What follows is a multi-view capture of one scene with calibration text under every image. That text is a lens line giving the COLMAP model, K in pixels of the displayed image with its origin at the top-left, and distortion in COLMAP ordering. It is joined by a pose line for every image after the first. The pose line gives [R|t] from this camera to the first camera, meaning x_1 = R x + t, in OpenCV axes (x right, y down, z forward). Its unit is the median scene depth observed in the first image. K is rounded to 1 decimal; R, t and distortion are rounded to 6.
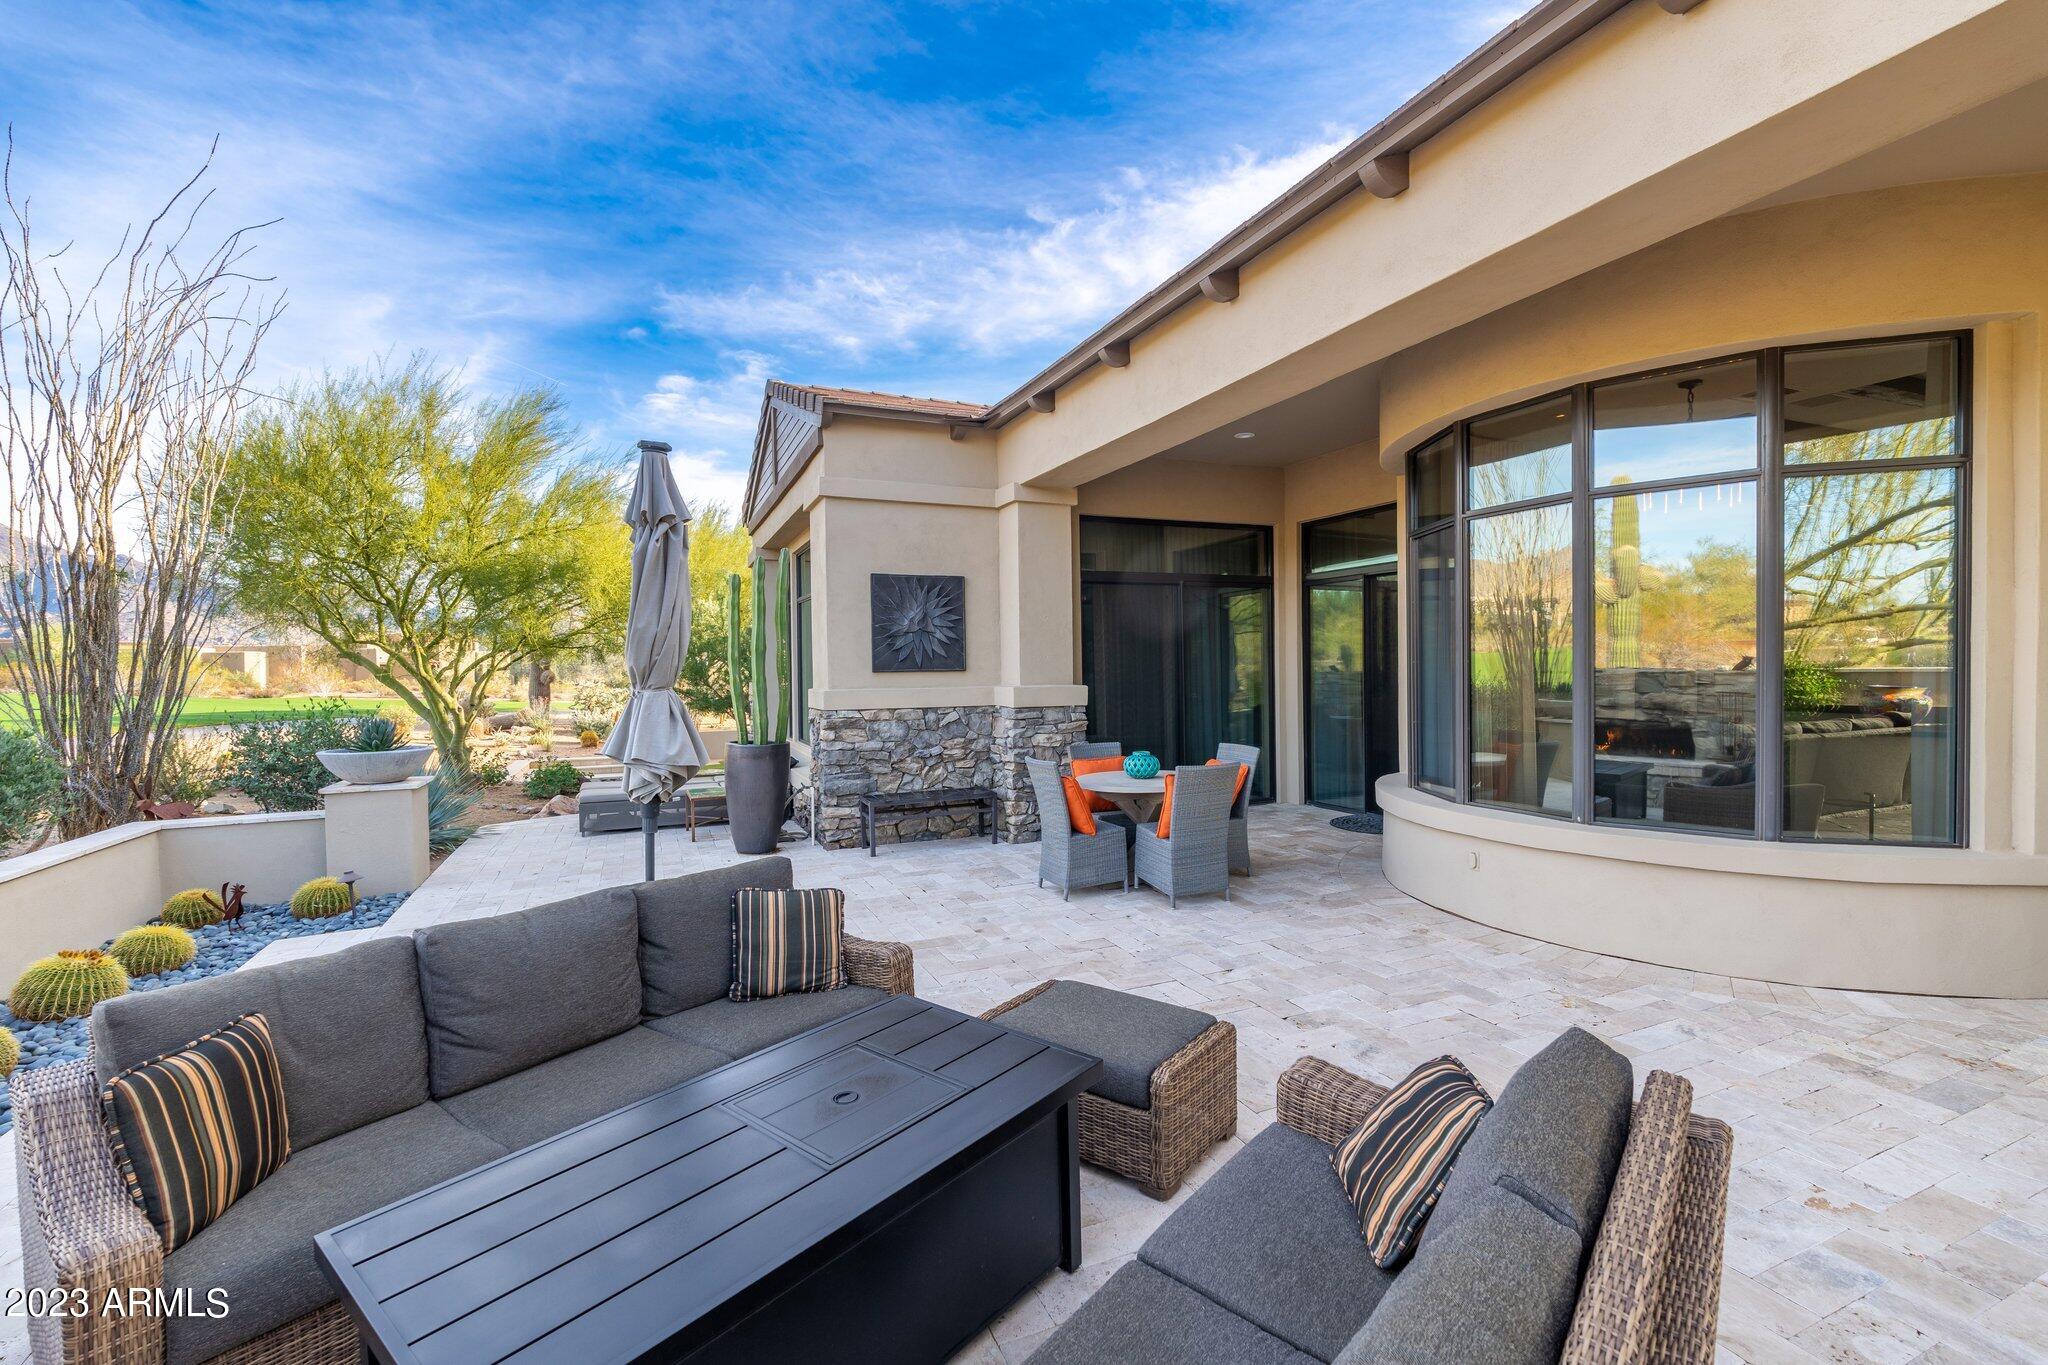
lens RADIAL K [[879.7, 0, 1024.0], [0, 879.7, 682.5], [0, 0, 1]] dist [-0.003697, -0.000334]
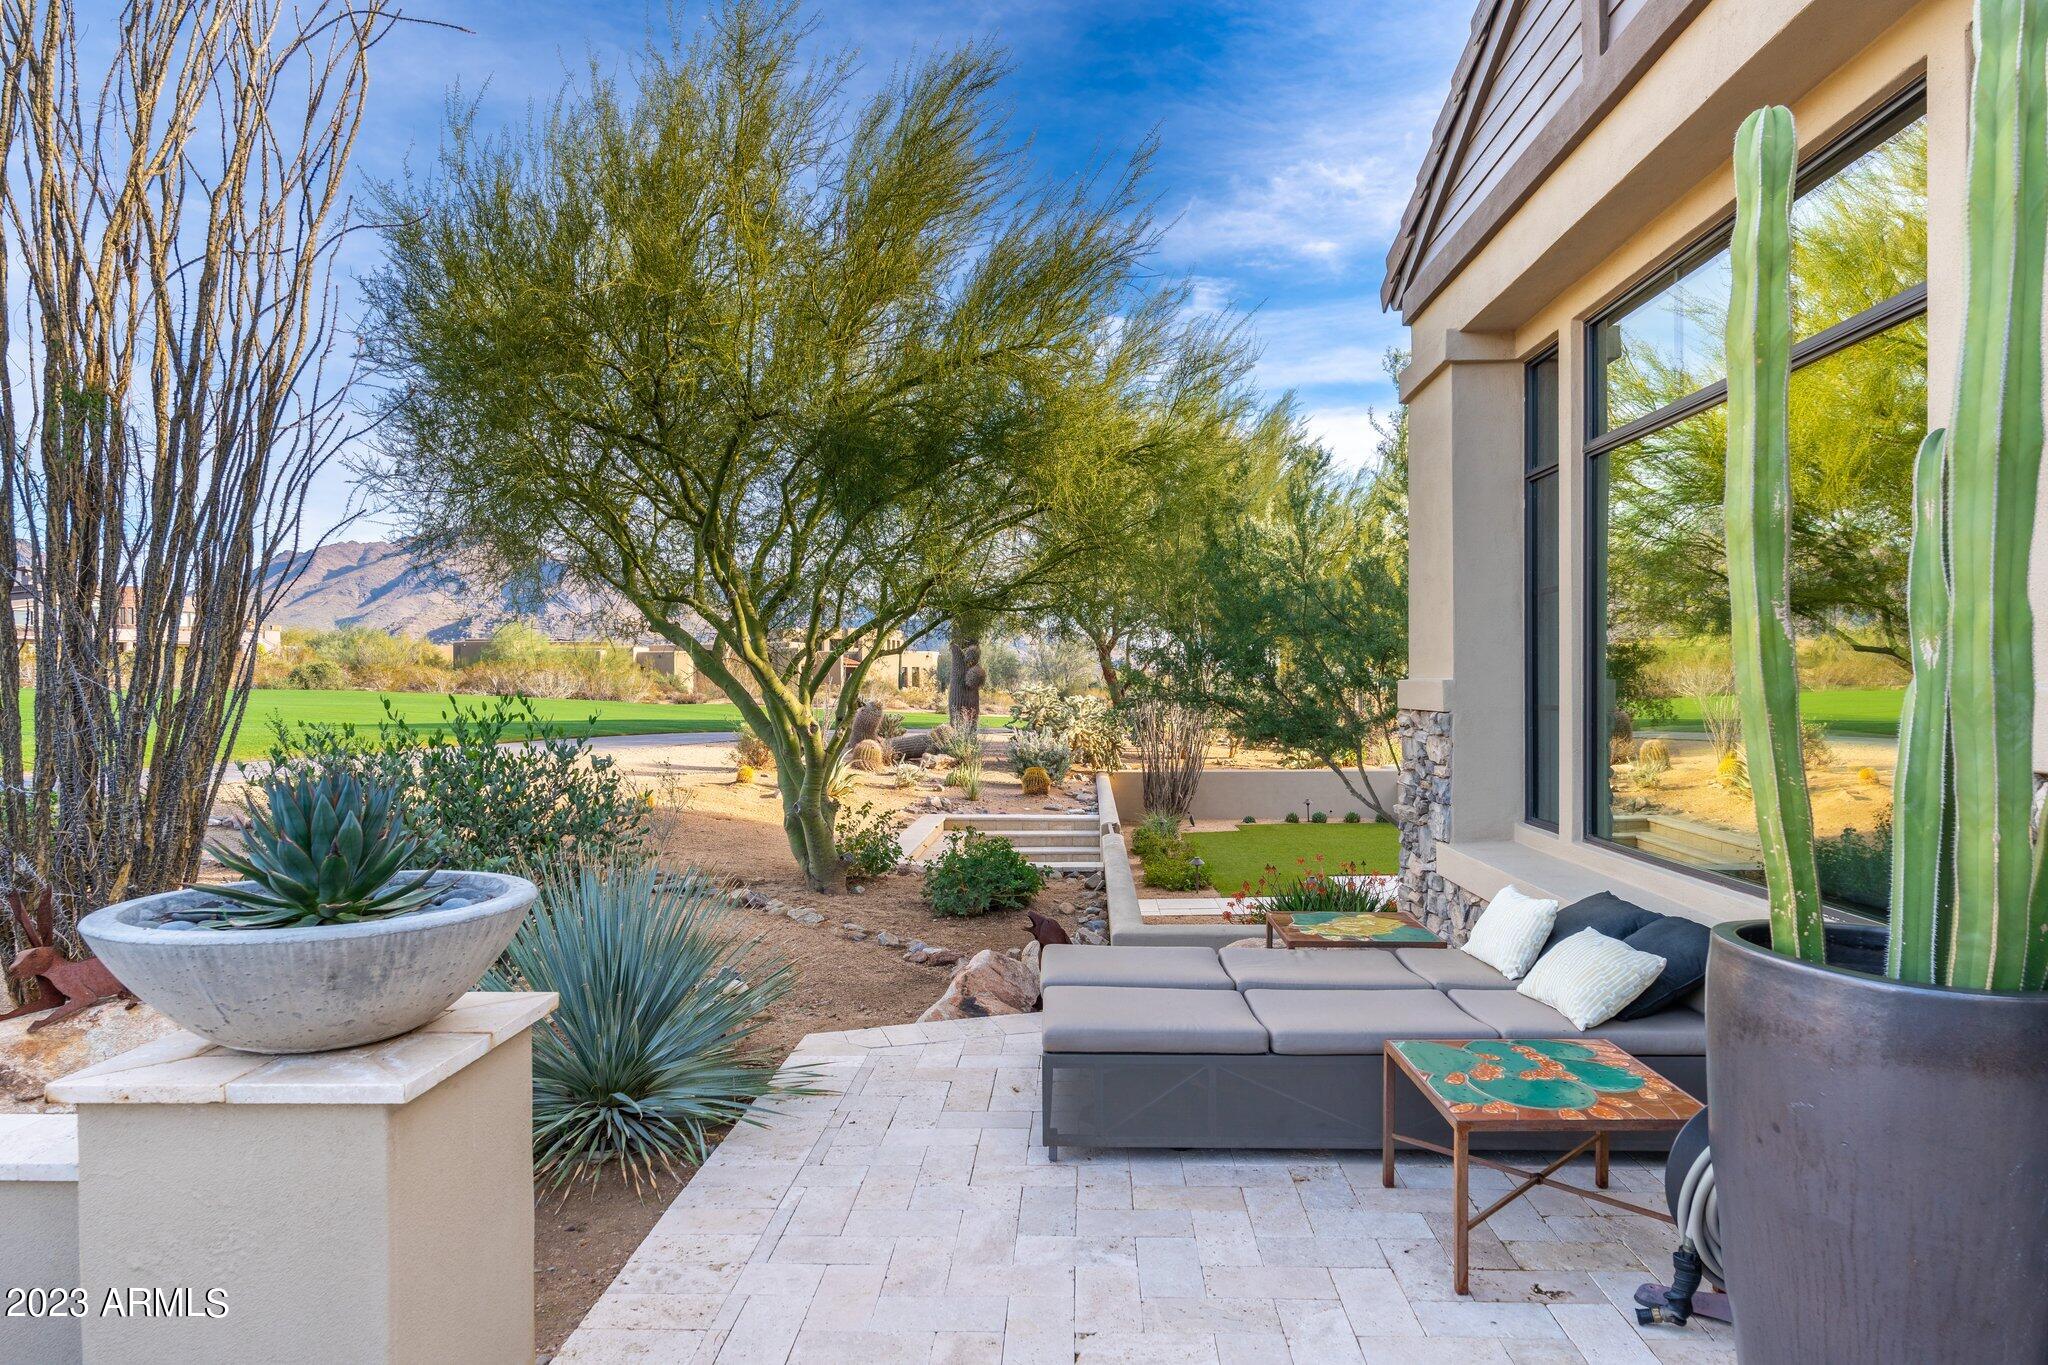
lens RADIAL K [[1302.1, 0, 1024.0], [0, 1302.1, 682.5], [0, 0, 1]] dist [-0.000012, -0.000007]
pose [[0.895436, 0.012575, -0.445014, -0.180273], [-0.017186, 0.999832, -0.006329, 0.007359], [0.444859, 0.013315, 0.895501, 0.339630]]
